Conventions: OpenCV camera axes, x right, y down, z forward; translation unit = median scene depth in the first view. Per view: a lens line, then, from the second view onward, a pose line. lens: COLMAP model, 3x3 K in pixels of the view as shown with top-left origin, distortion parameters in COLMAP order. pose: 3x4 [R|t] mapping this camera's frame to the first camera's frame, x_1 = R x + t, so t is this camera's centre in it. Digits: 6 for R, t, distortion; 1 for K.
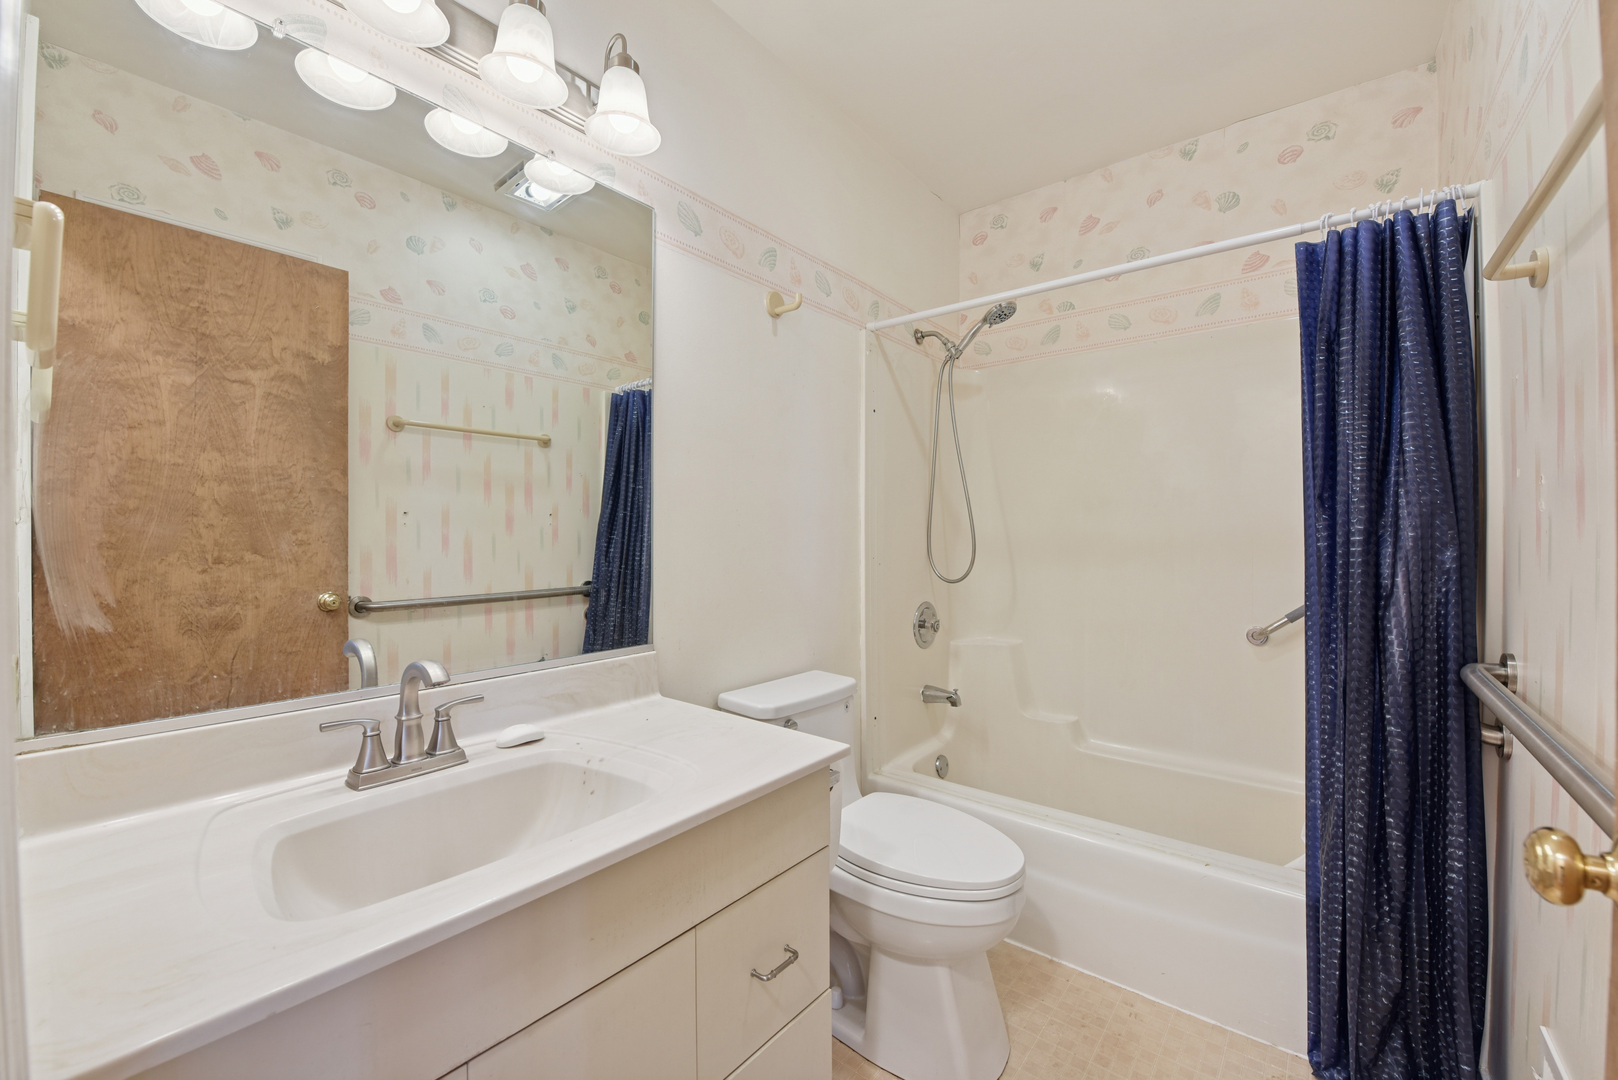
lens RADIAL K [[633.7, 0, 813.8], [0, 633.7, 538.5], [0, 0, 1]] dist [-0.018907, -0.000010]
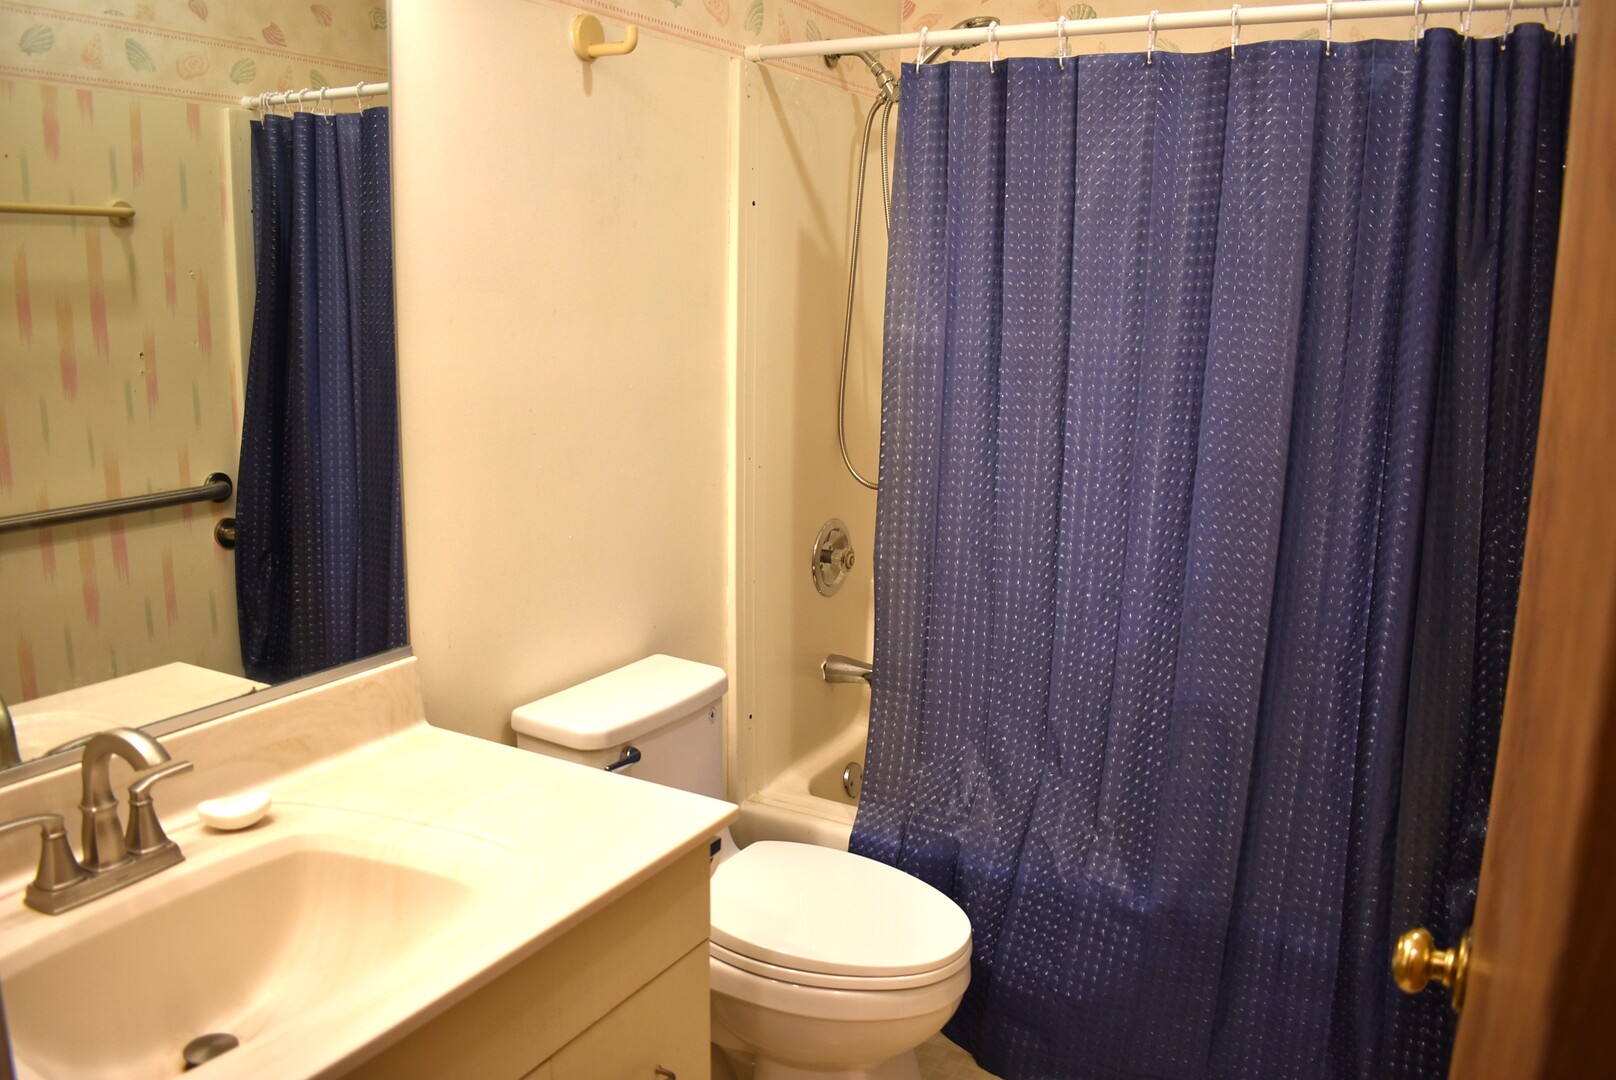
lens RADIAL K [[1260.7, 0, 811.0], [0, 1260.7, 537.9], [0, 0, 1]] dist [-0.086740, 0.004131]
pose [[0.985012, -0.016153, 0.171729, -0.047920], [-0.018323, 0.980173, 0.197293, -0.117916], [-0.171512, -0.197483, 0.965186, -0.147277]]
